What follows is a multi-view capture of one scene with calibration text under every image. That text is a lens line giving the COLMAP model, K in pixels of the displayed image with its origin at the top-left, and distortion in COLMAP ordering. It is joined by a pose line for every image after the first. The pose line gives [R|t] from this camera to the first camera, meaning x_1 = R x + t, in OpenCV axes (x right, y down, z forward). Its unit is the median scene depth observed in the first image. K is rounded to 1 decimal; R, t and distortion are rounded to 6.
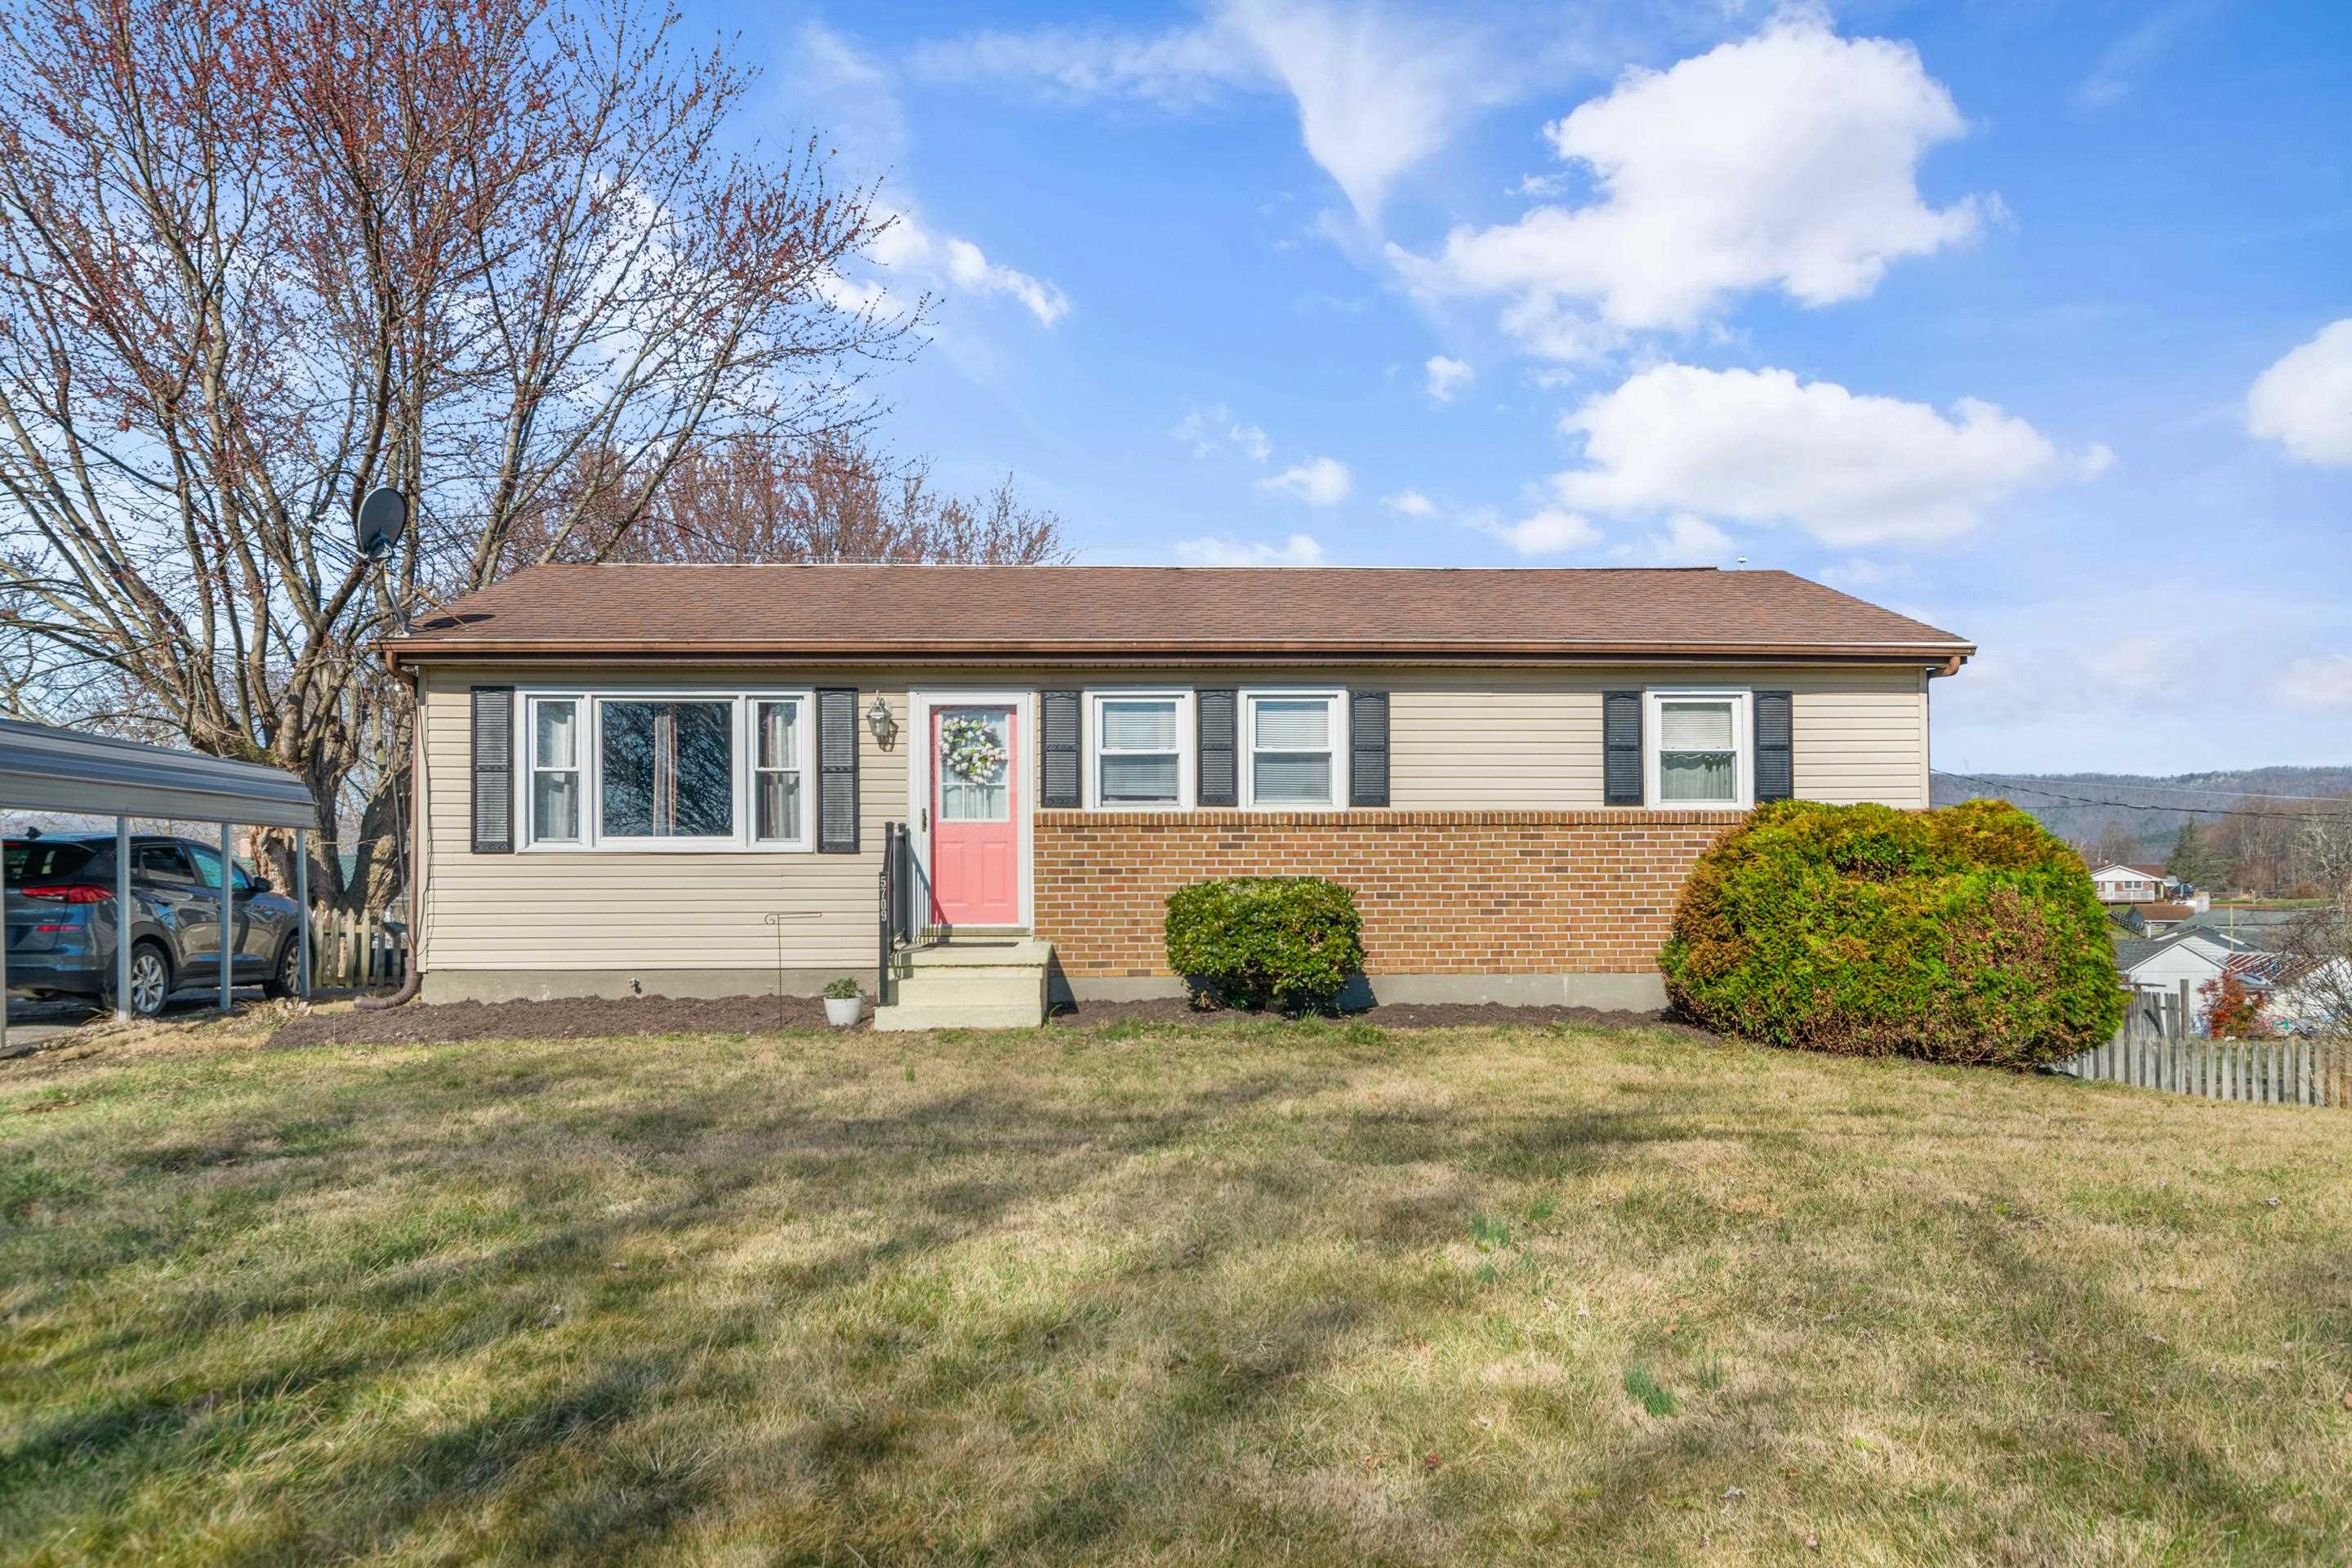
lens RADIAL K [[1634.8, 0, 1177.5], [0, 1634.8, 875.5], [0, 0, 1]] dist [0.001375, -0.000414]
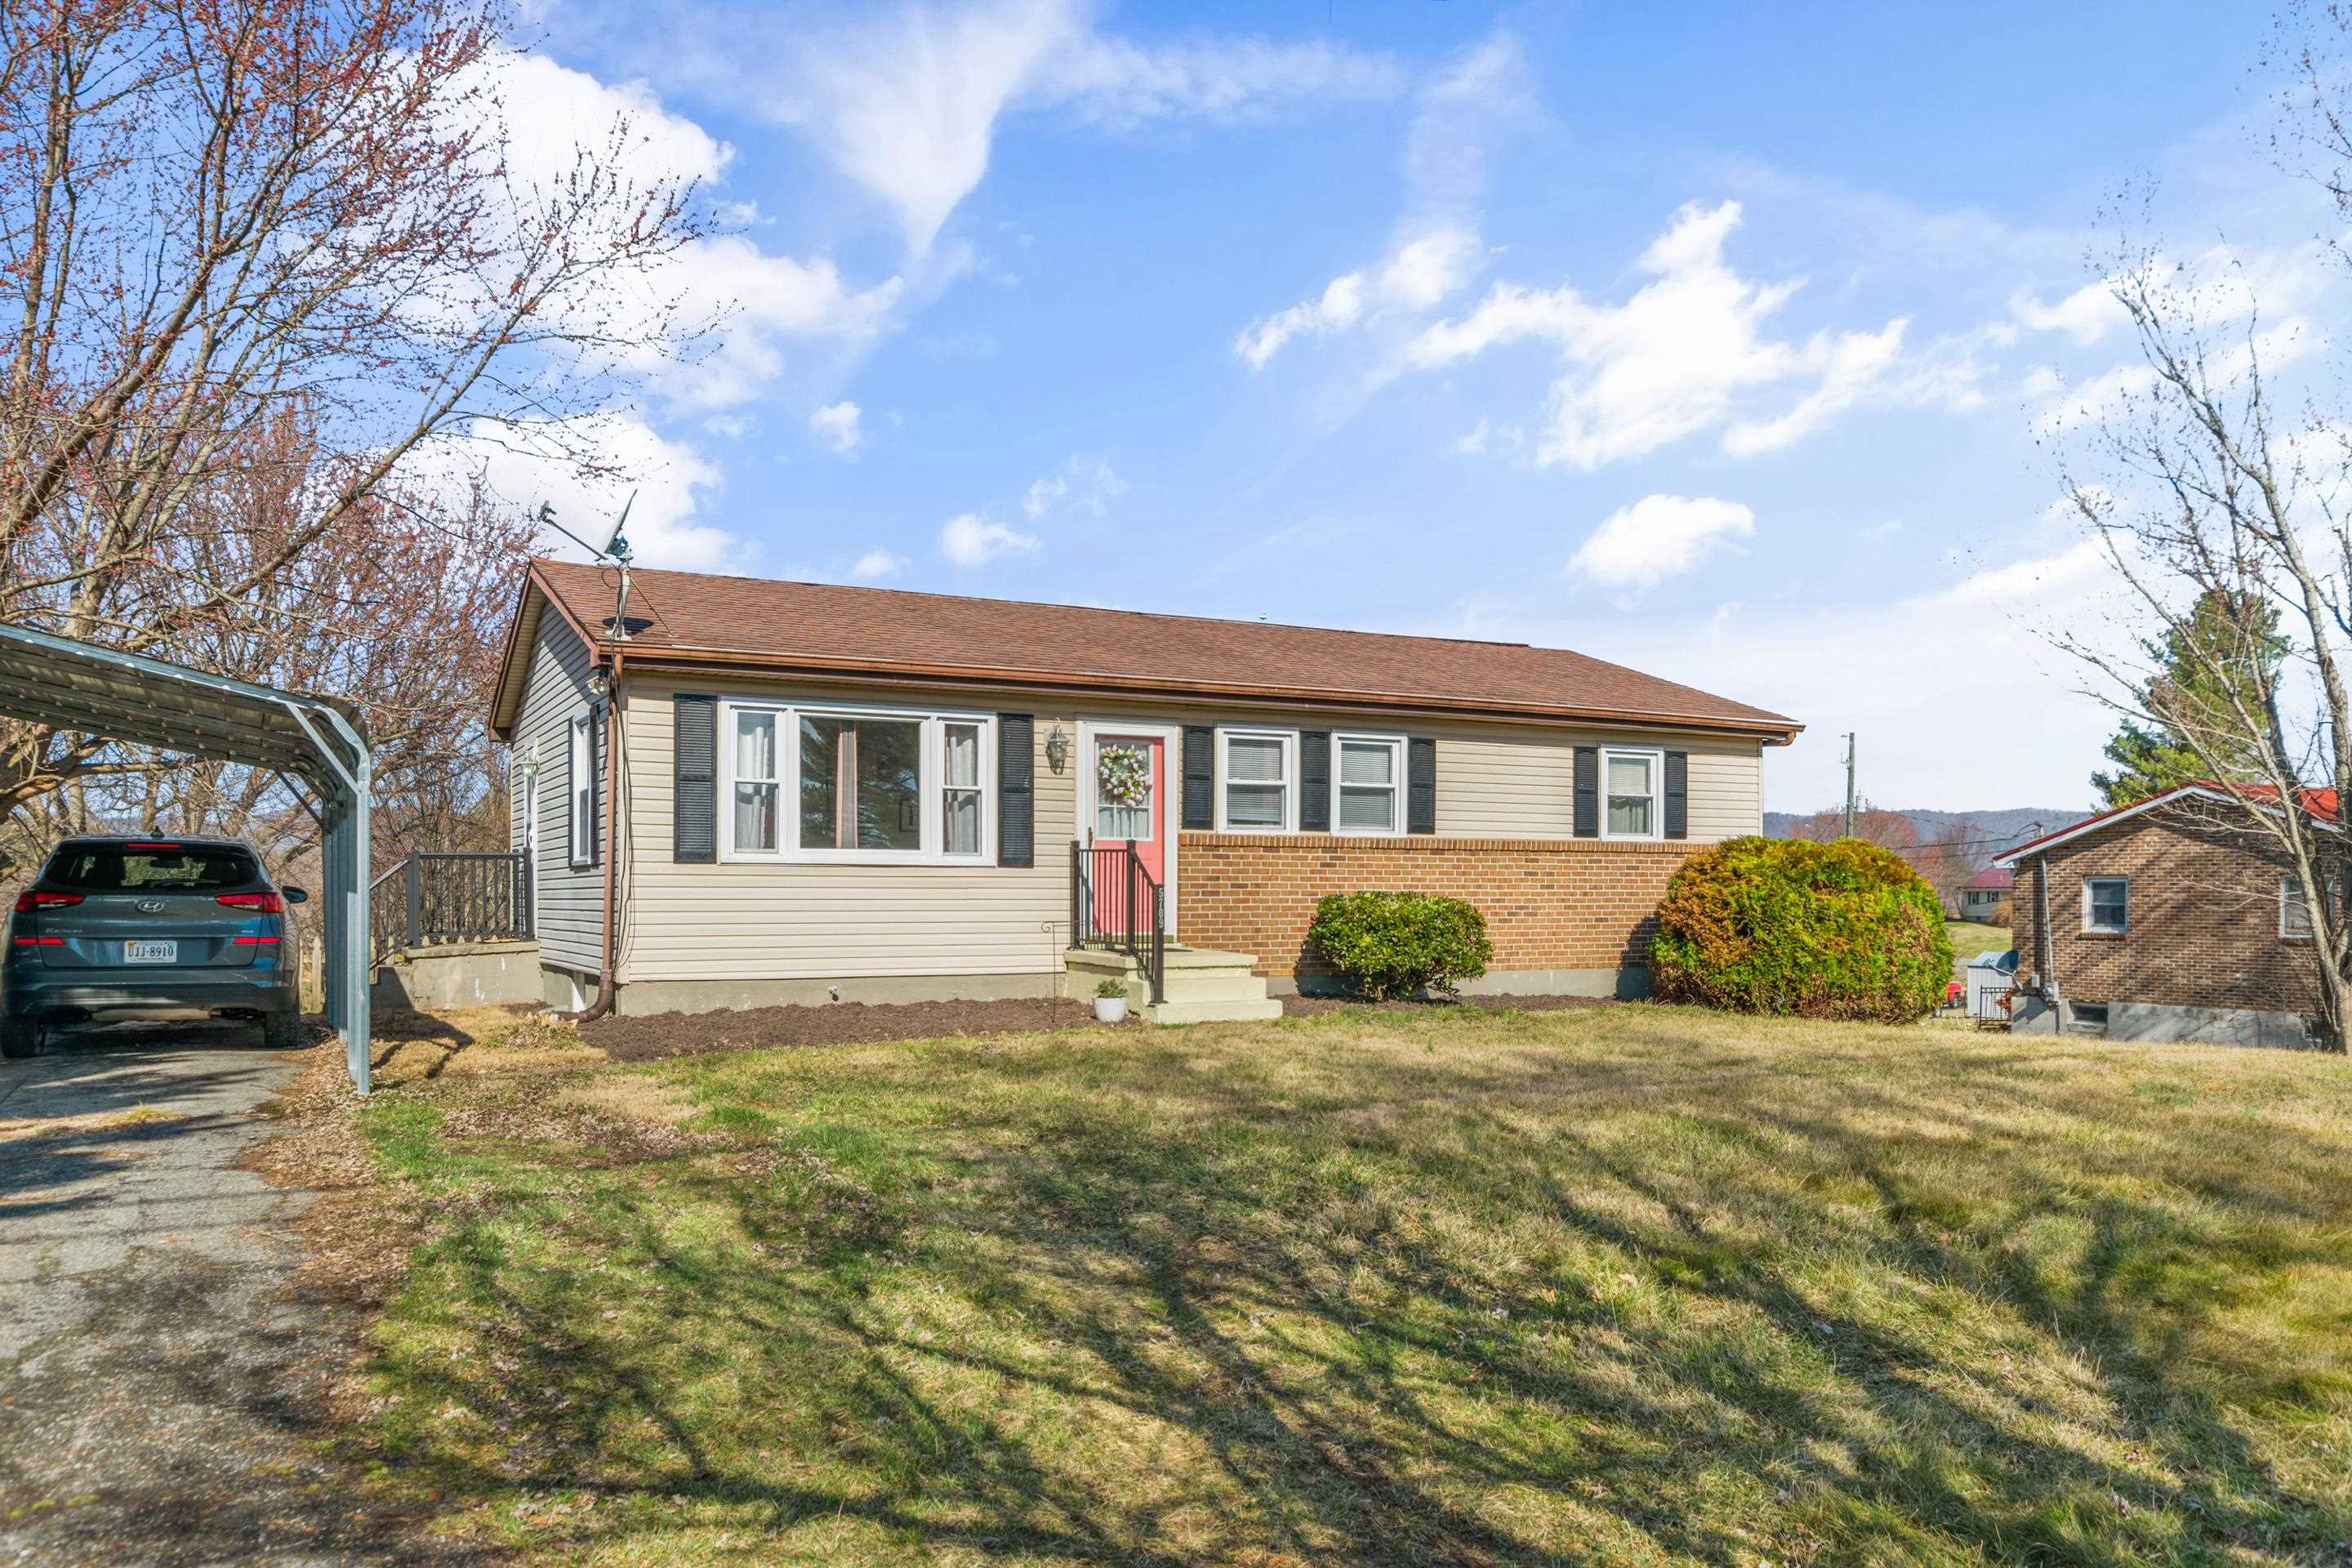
lens RADIAL K [[1677.9, 0, 1176.2], [0, 1677.9, 924.0], [0, 0, 1]] dist [0.003044, -0.000337]
pose [[0.904938, -0.002647, 0.425536, -0.581846], [-0.004494, 0.999865, 0.015776, 0.005960], [-0.425521, -0.016189, 0.904804, -0.048259]]
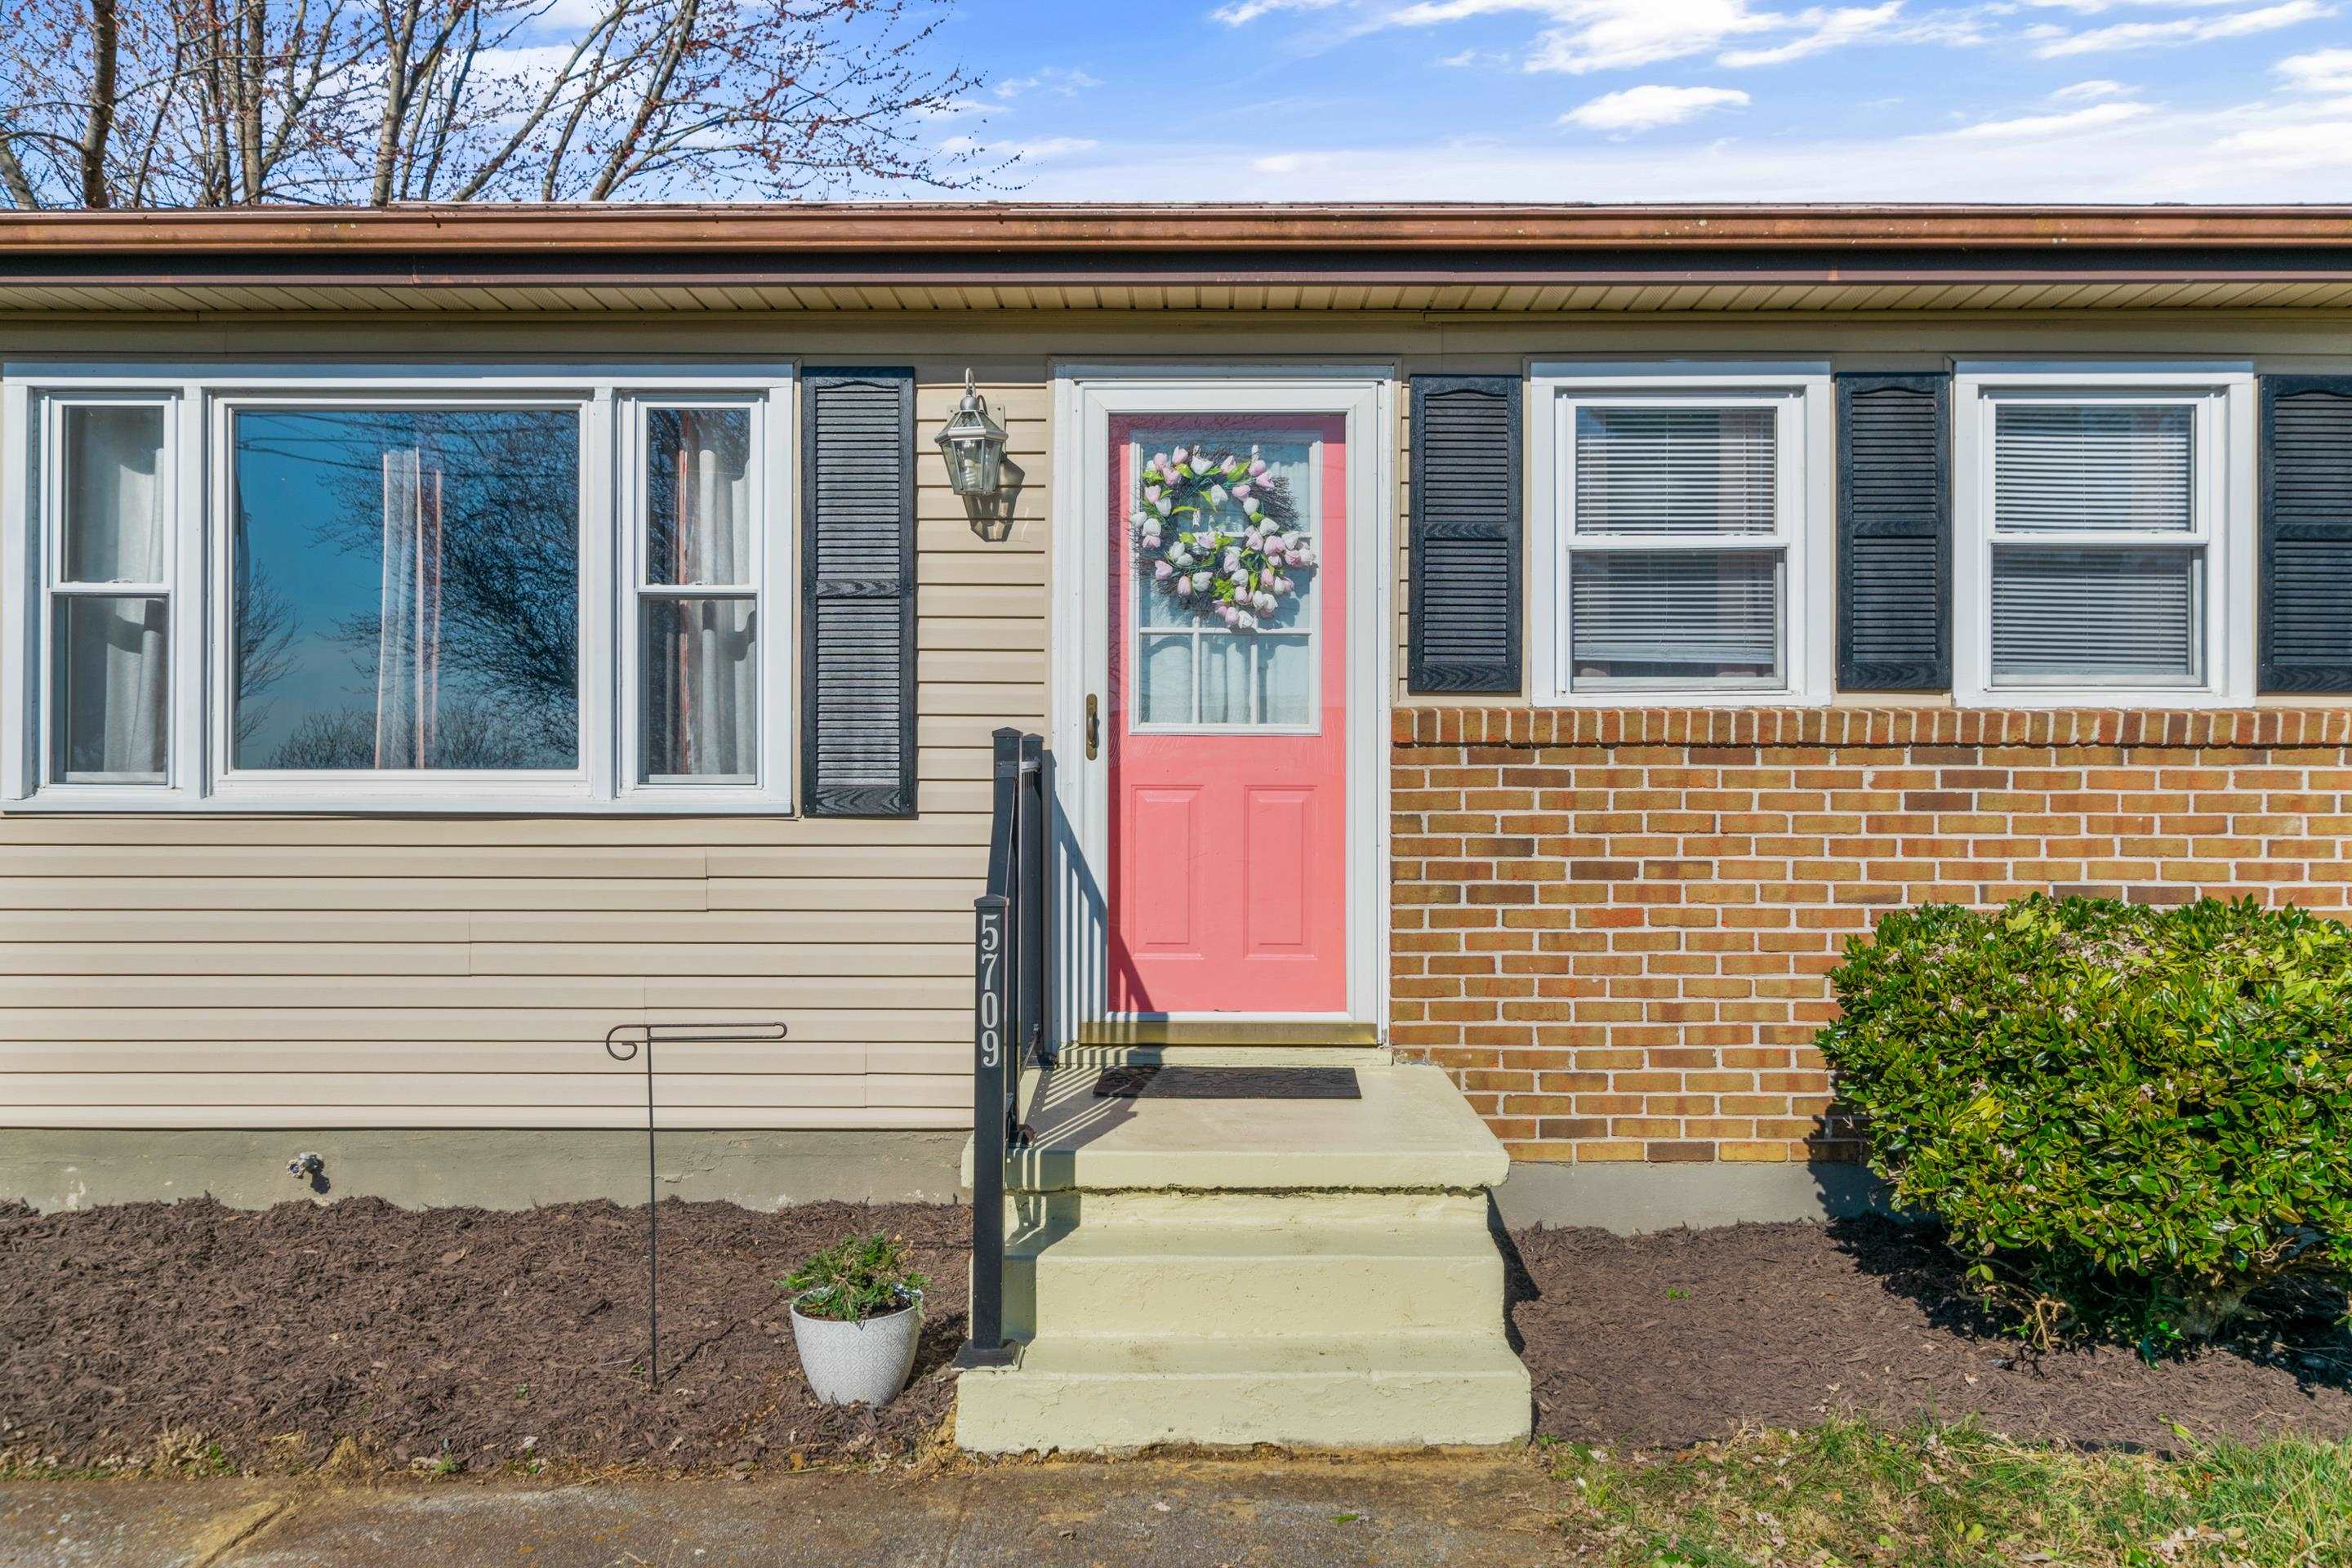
lens RADIAL K [[1822.5, 0, 1205.7], [0, 1822.5, 785.2], [0, 0, 1]] dist [0.000688, 0.000979]
pose [[0.998964, 0.004711, -0.045259, -0.110669], [-0.005060, 0.999958, -0.007602, -0.017877], [0.045221, 0.007823, 0.998946, 0.592019]]
